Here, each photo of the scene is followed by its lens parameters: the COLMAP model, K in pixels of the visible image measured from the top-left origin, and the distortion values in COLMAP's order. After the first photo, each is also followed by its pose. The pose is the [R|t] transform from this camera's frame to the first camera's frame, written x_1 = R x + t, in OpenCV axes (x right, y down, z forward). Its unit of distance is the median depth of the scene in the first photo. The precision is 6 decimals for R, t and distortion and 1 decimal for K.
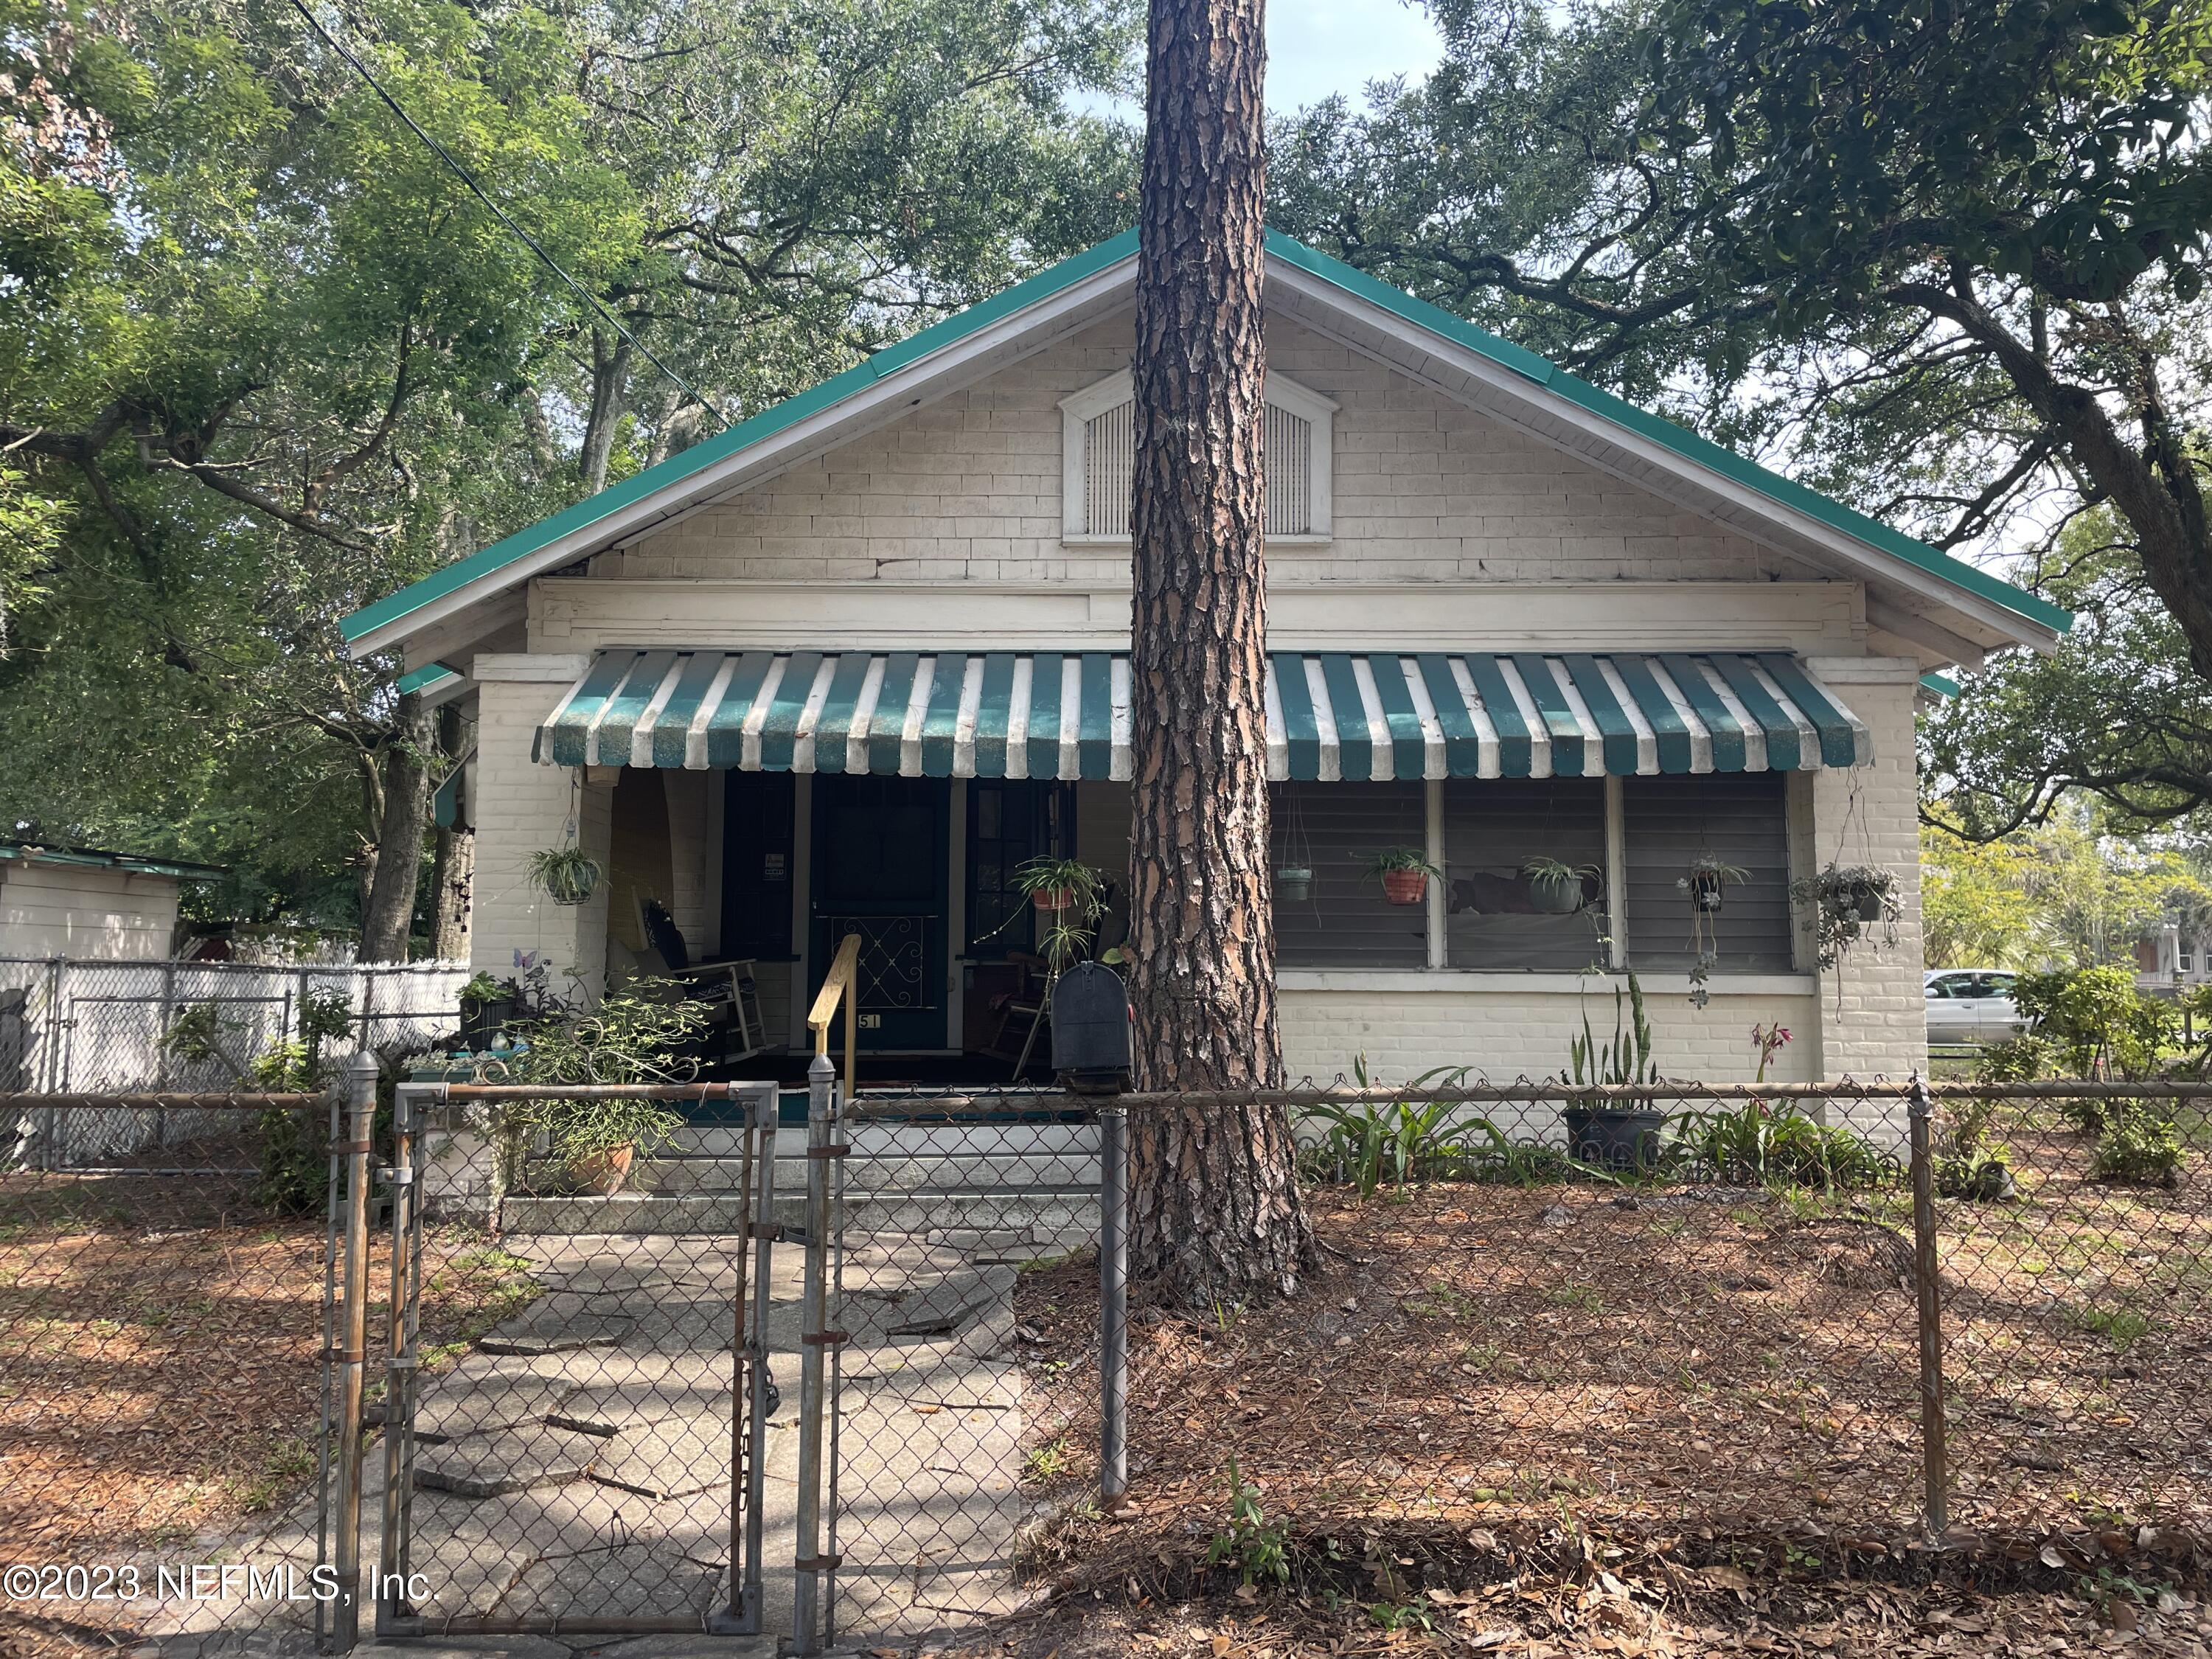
lens RADIAL K [[1724.1, 0, 1122.7], [0, 1724.1, 817.2], [0, 0, 1]] dist [0.045963, -0.016213]
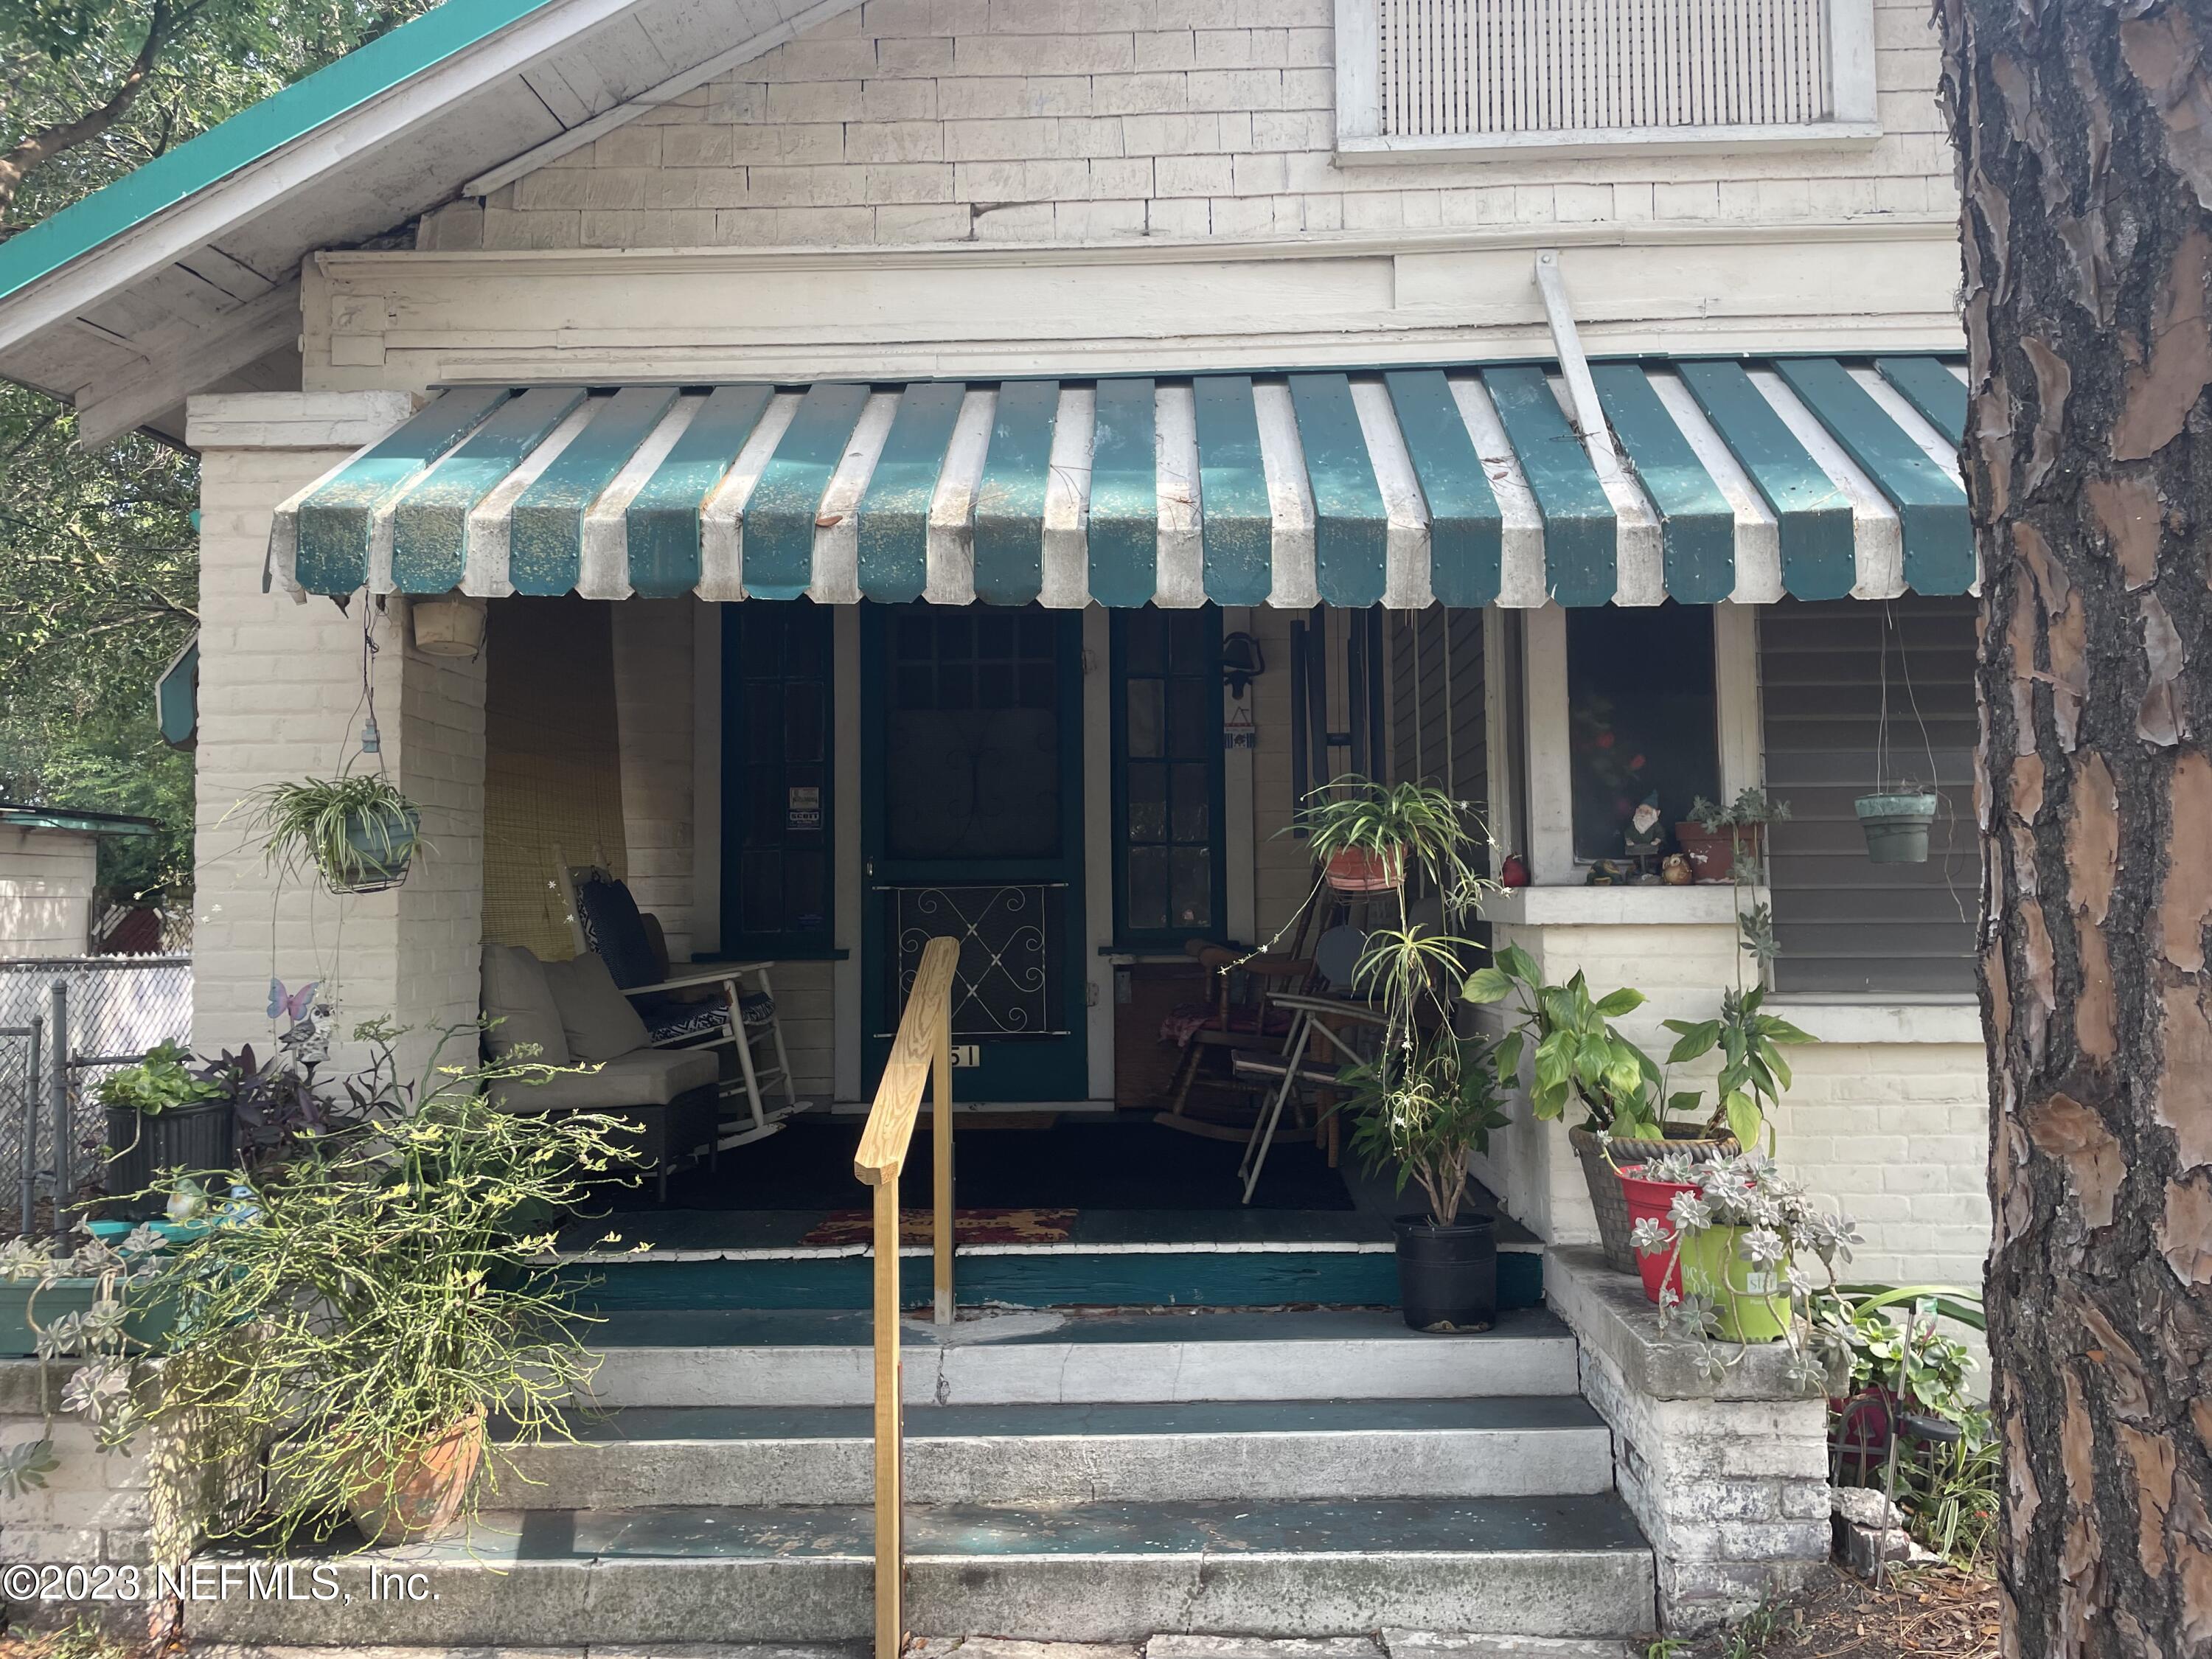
lens RADIAL K [[1724.1, 0, 1092.3], [0, 1724.1, 833.9], [0, 0, 1]] dist [0.045963, -0.016213]
pose [[0.998612, -0.014848, -0.050526, -0.091337], [0.017177, 0.998794, 0.045985, 0.015447], [0.049783, -0.046789, 0.997664, 0.526713]]
